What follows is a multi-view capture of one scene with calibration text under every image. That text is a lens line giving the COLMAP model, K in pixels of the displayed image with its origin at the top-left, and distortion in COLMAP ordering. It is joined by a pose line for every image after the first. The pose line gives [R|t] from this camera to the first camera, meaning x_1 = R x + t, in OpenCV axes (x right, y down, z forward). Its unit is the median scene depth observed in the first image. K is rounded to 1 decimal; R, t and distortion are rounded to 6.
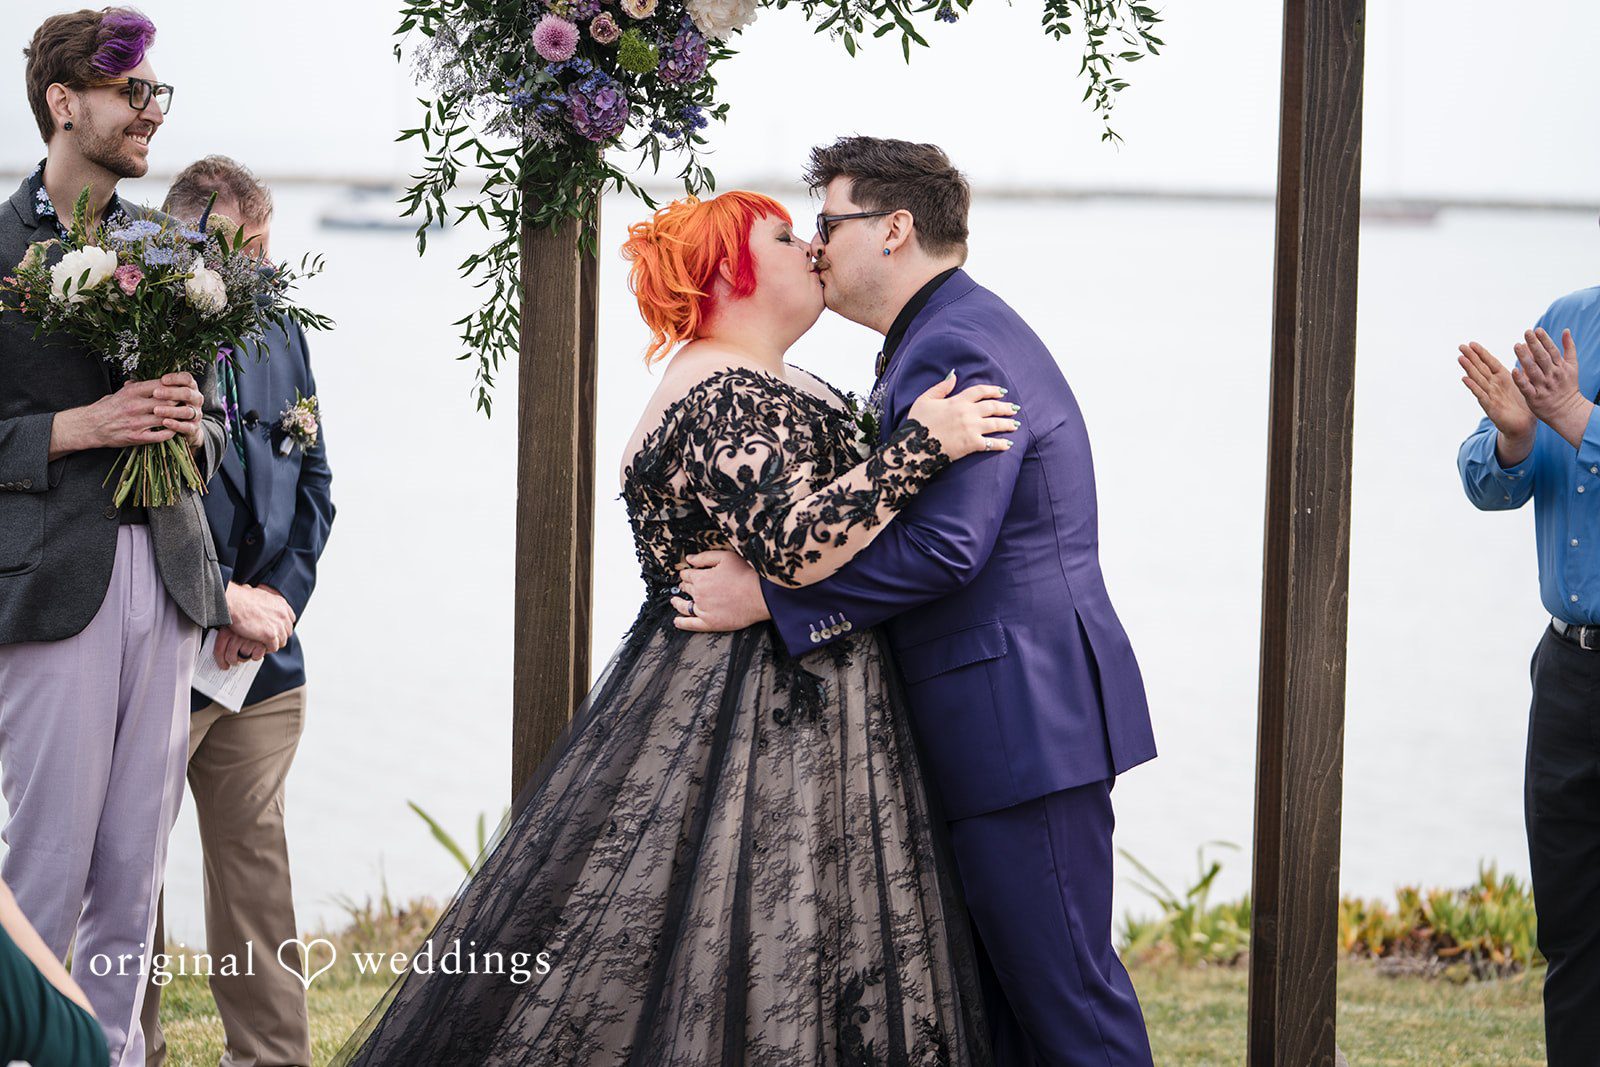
lens RADIAL K [[1948.9, 0, 800.0], [0, 1948.9, 533.5], [0, 0, 1]] dist [0.005599, 0.011871]
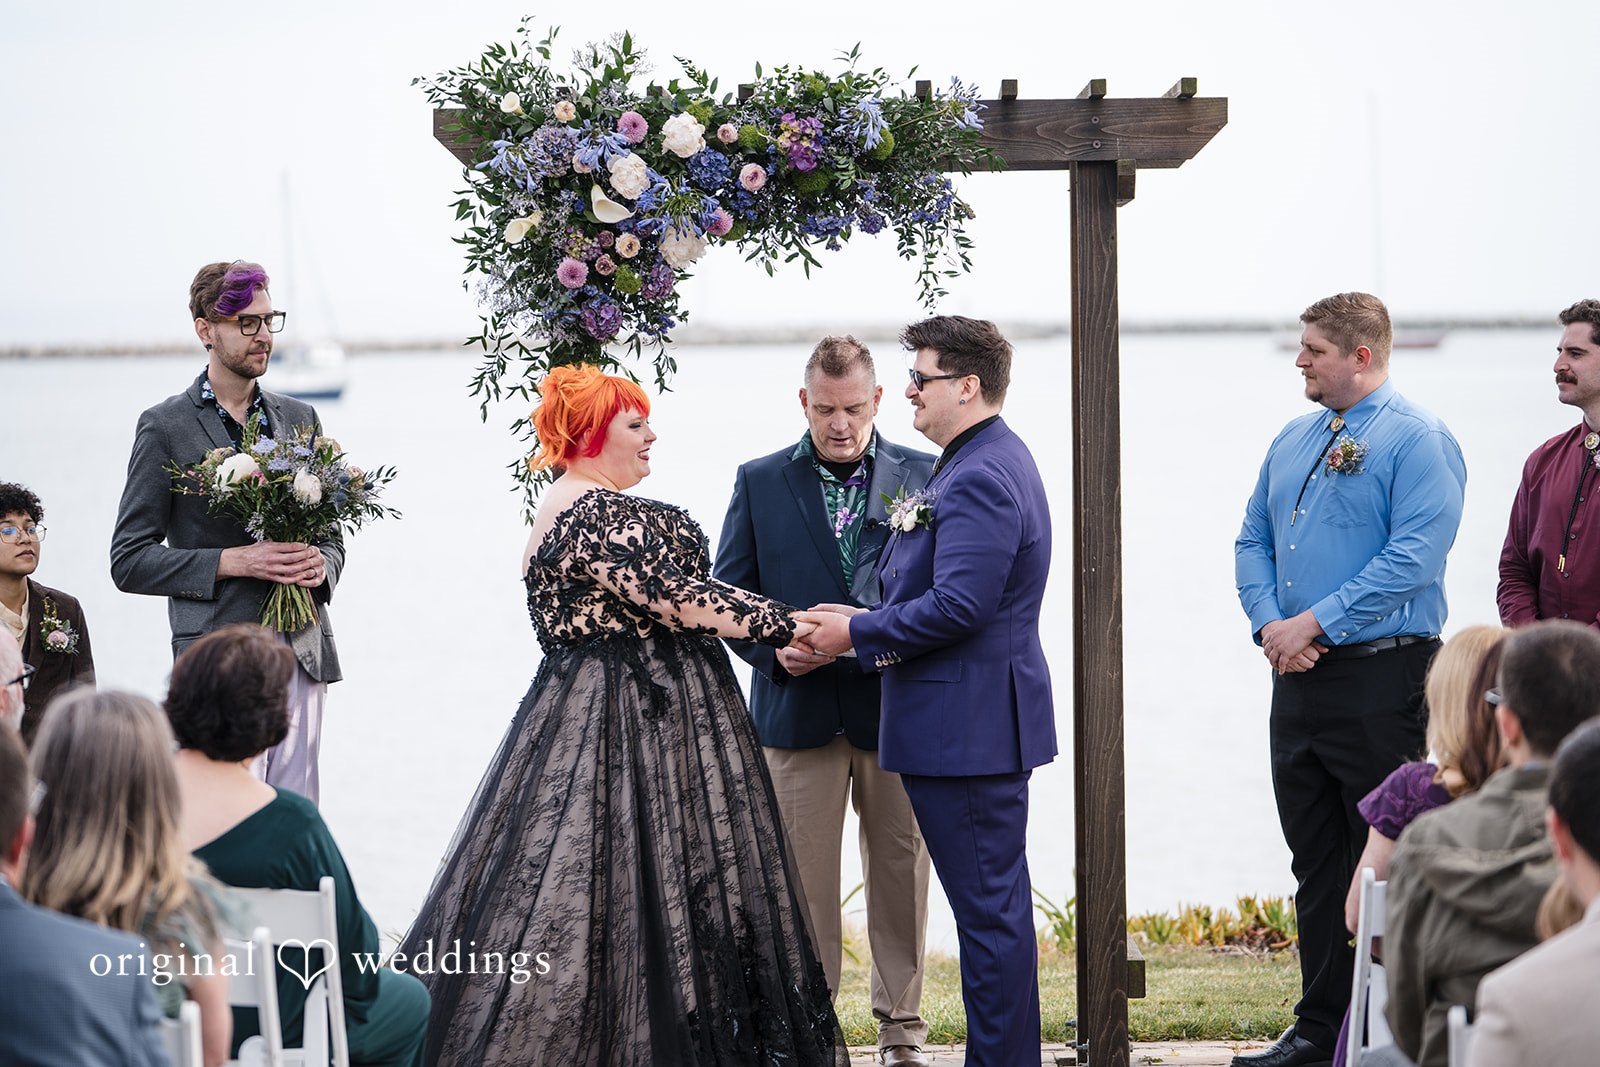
lens RADIAL K [[10499.7, 0, 803.2], [0, 10499.7, 636.3], [0, 0, 1]] dist [-3.443721, 10.952144]
pose [[0.998050, -0.040869, 0.047188, -0.333799], [0.042605, 0.998429, -0.036388, 0.317437], [-0.045627, 0.038327, 0.998223, -6.899733]]
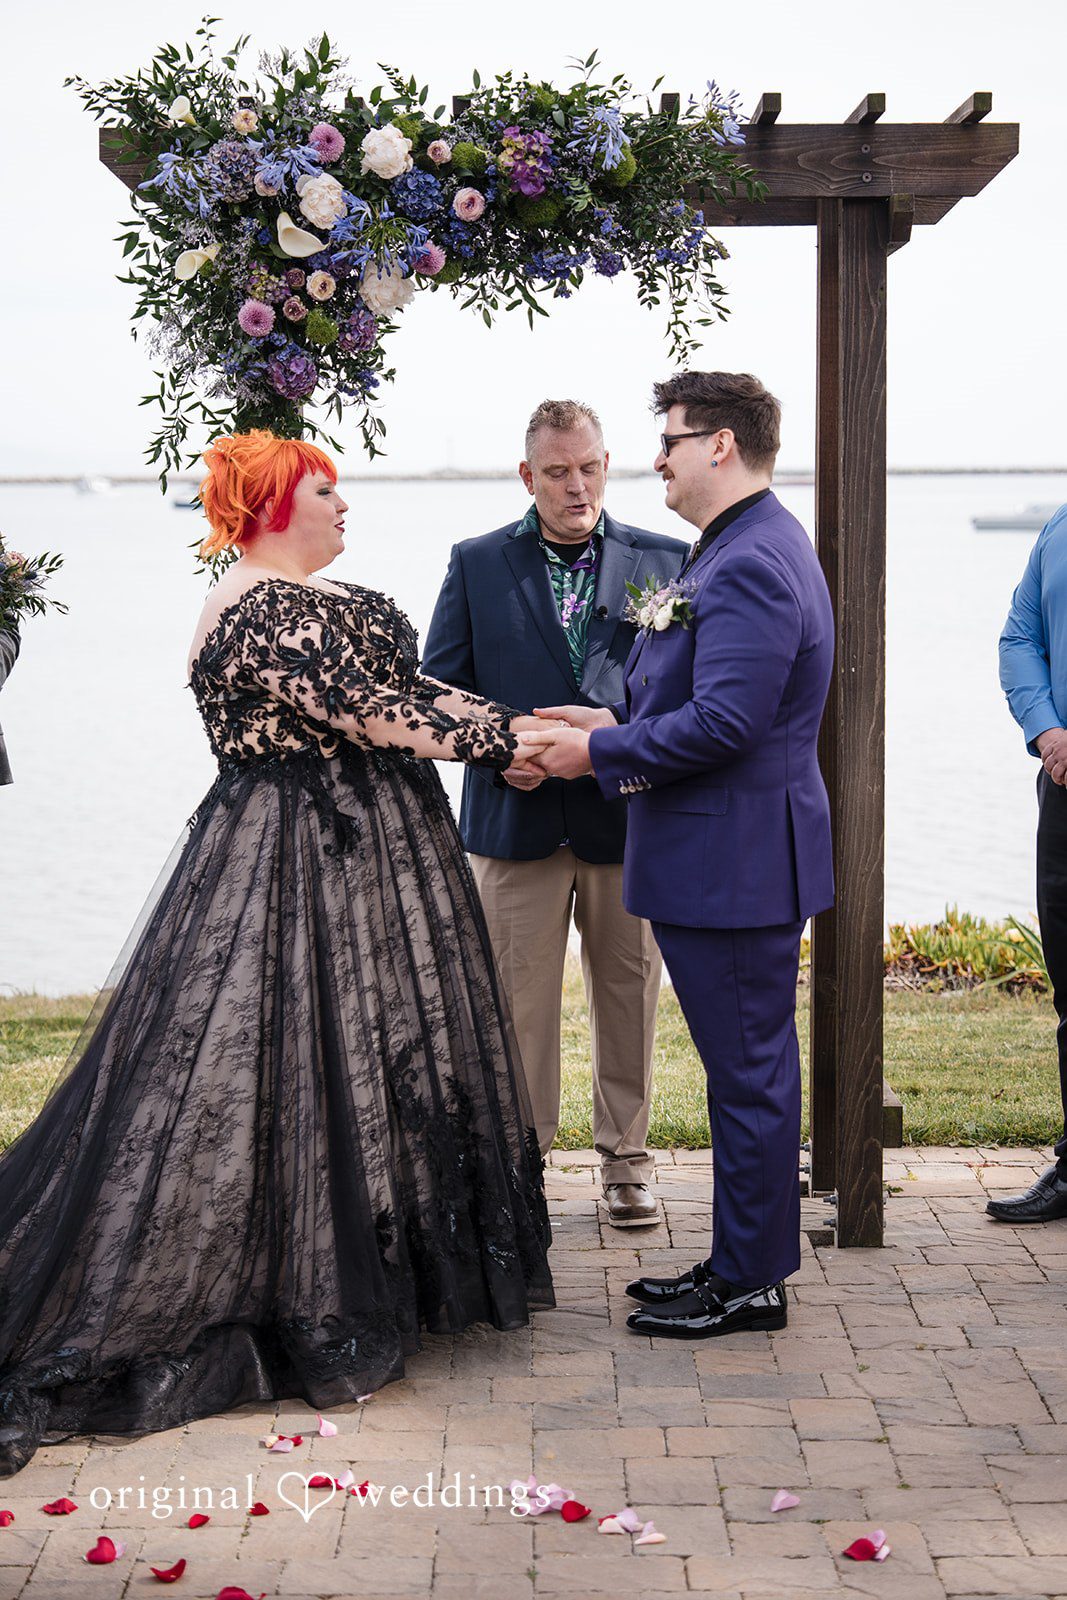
lens RADIAL K [[7187.6, 0, 533.5], [0, 7187.6, 800.0], [0, 0, 1]] dist [0.085767, -4.279278]
pose [[0.998320, -0.031717, 0.048483, -0.184744], [0.032496, 0.999354, -0.015371, 0.140625], [-0.047964, 0.016921, 0.998706, -3.741663]]
